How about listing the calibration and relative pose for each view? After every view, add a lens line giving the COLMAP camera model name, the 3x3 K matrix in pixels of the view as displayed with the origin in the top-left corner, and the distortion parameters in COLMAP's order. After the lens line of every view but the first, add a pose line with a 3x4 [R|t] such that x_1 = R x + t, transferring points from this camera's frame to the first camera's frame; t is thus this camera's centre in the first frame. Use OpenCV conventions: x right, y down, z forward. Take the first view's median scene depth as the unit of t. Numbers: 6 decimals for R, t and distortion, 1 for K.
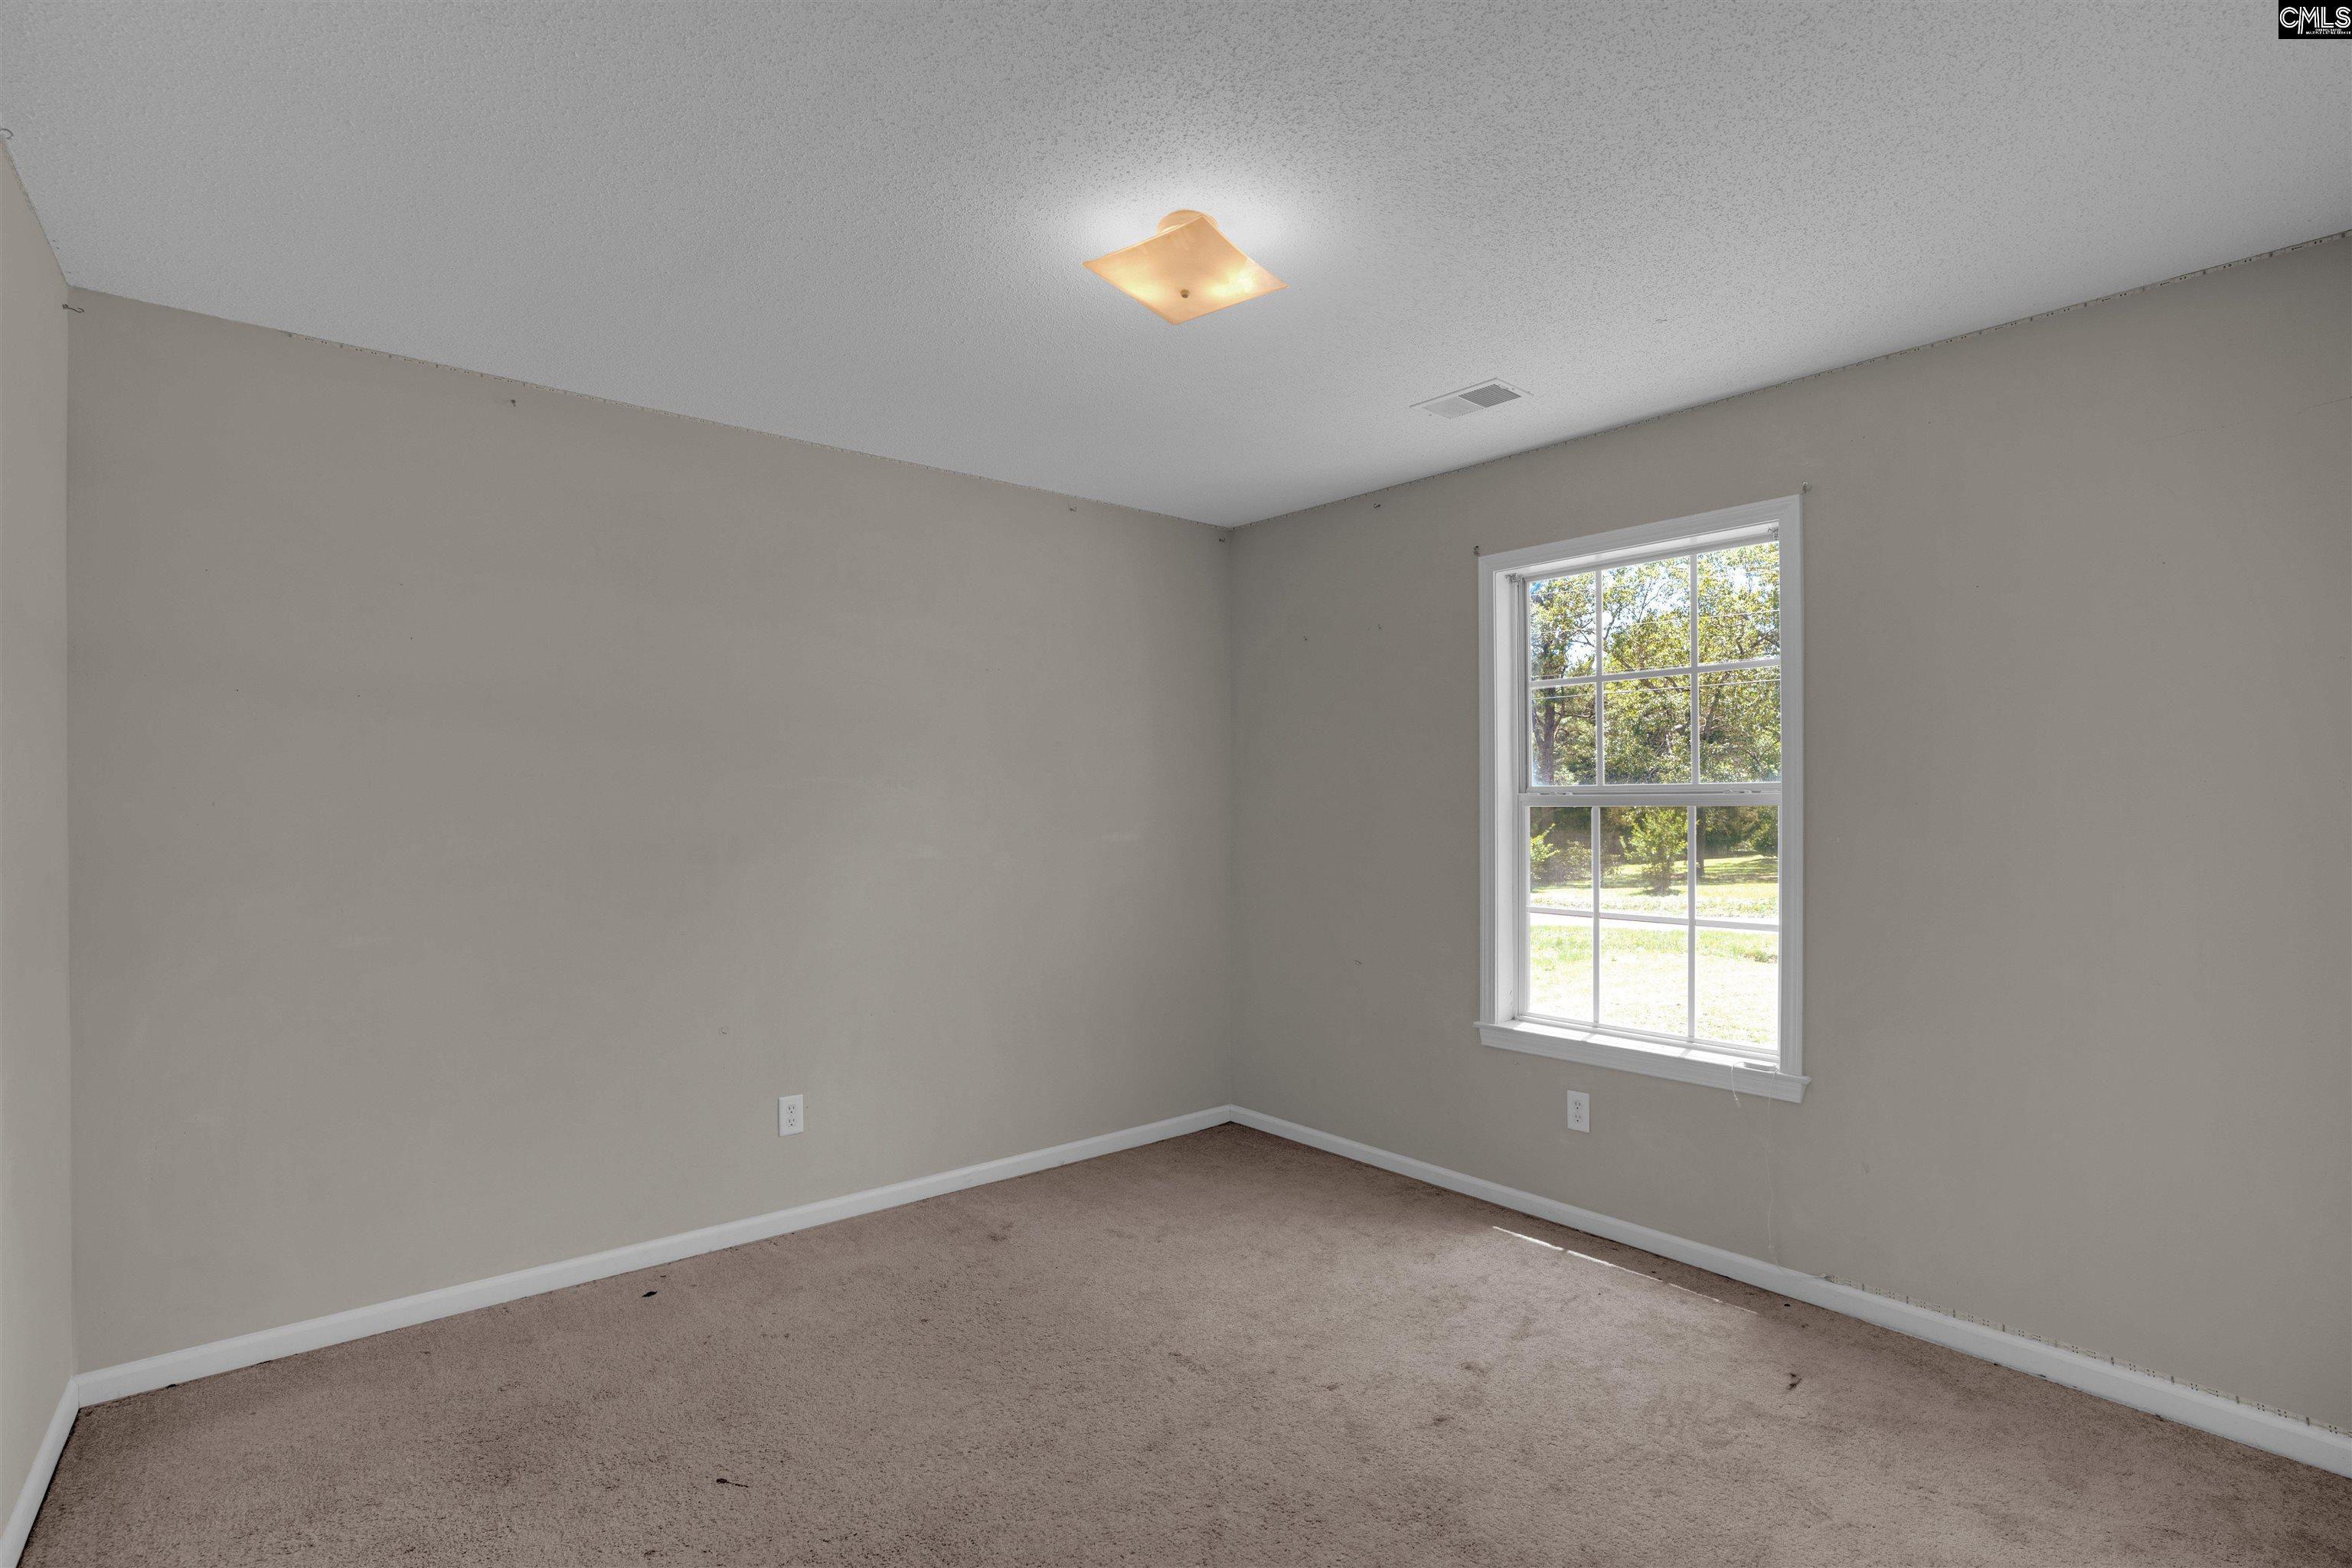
lens RADIAL K [[1103.4, 0, 1163.9], [0, 1103.4, 780.0], [0, 0, 1]] dist [-0.069935, 0.028316]
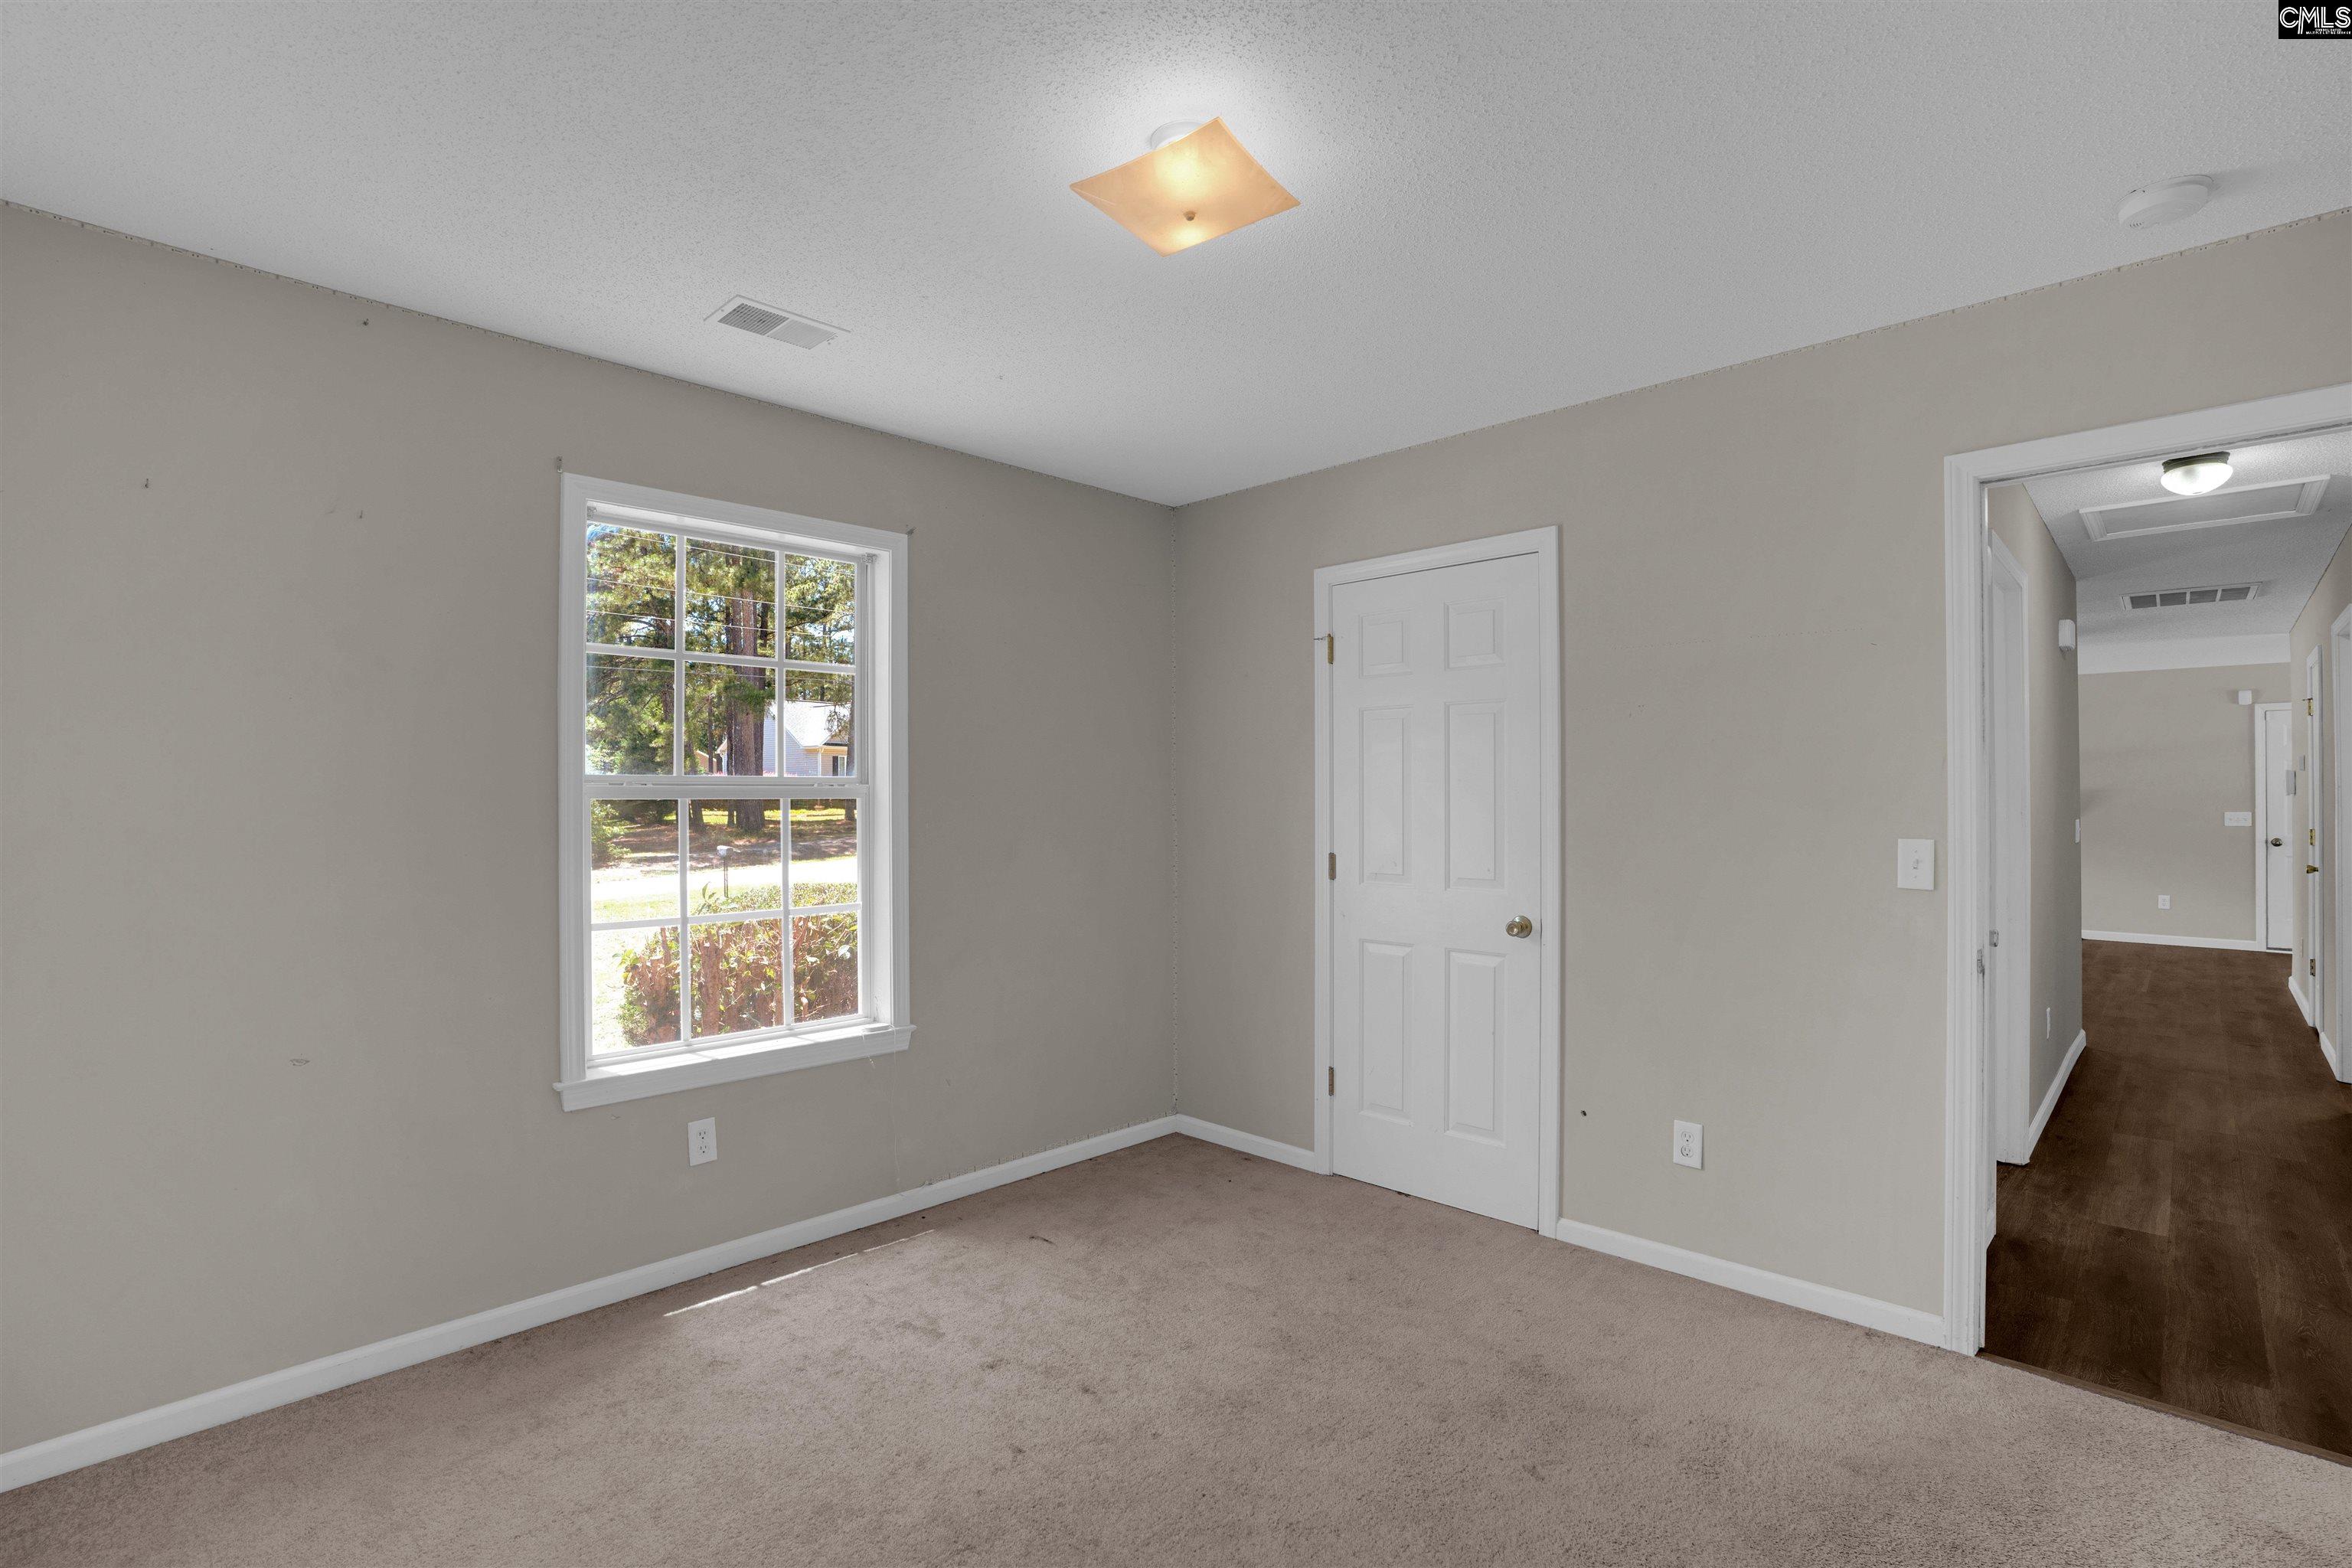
lens RADIAL K [[1103.4, 0, 1163.9], [0, 1103.4, 780.0], [0, 0, 1]] dist [-0.069935, 0.028316]
pose [[-0.092122, 0.020943, 0.995527, -0.619405], [-0.004074, 0.999763, -0.021409, 0.031682], [-0.995739, -0.006028, -0.092015, 0.813412]]
